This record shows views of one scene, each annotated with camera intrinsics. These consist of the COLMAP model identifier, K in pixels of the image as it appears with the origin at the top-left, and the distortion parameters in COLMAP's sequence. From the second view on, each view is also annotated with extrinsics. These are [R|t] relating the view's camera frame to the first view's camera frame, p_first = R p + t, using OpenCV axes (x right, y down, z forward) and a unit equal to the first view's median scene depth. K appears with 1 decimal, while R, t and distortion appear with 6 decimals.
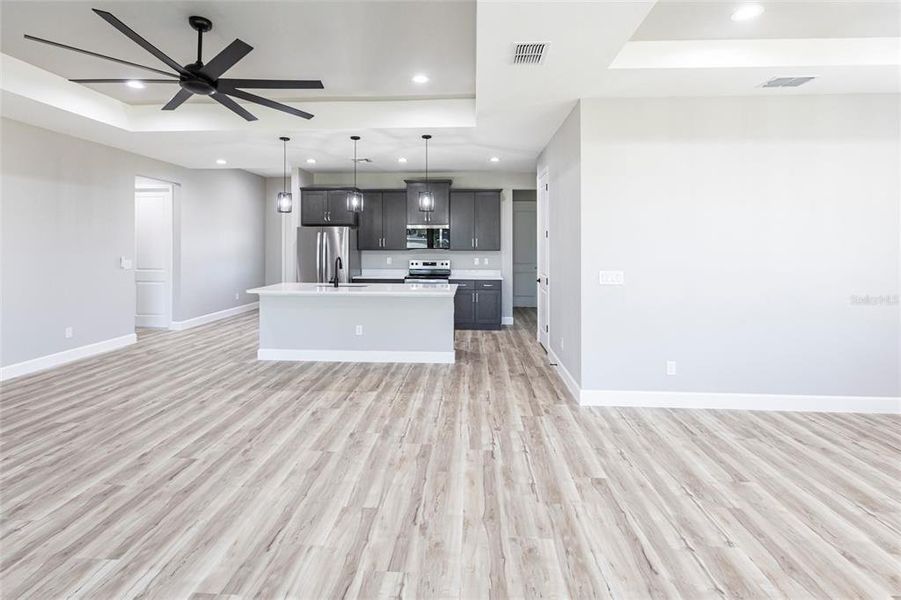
lens RADIAL K [[417.1, 0, 451.1], [0, 417.1, 242.5], [0, 0, 1]] dist [-0.000216, 0.000196]
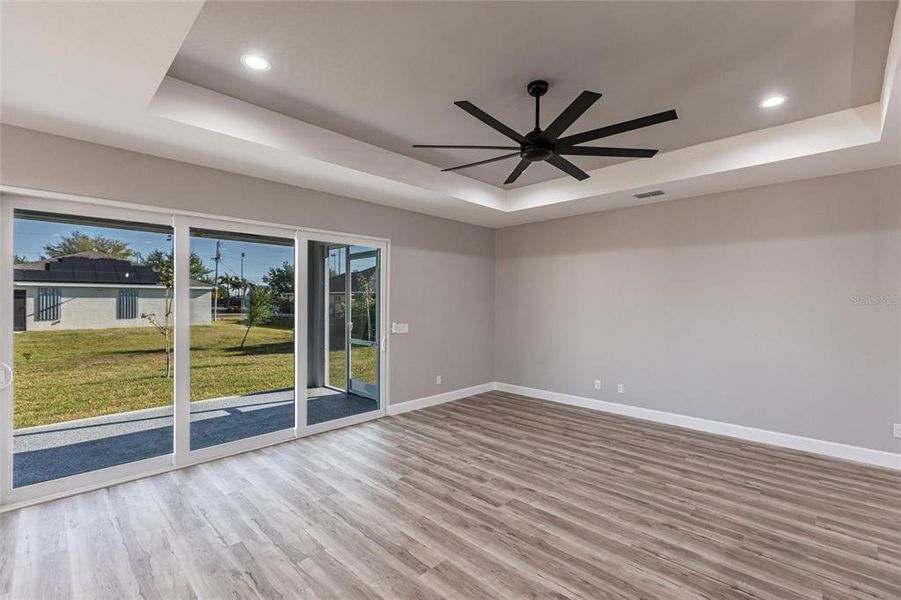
lens RADIAL K [[411.6, 0, 447.5], [0, 411.6, 315.8], [0, 0, 1]] dist [0.000143, -0.000085]
pose [[-0.664728, 0.022884, -0.746735, 0.121736], [-0.004597, 0.999387, 0.034719, -0.005838], [0.747071, 0.026512, -0.664215, 0.737630]]
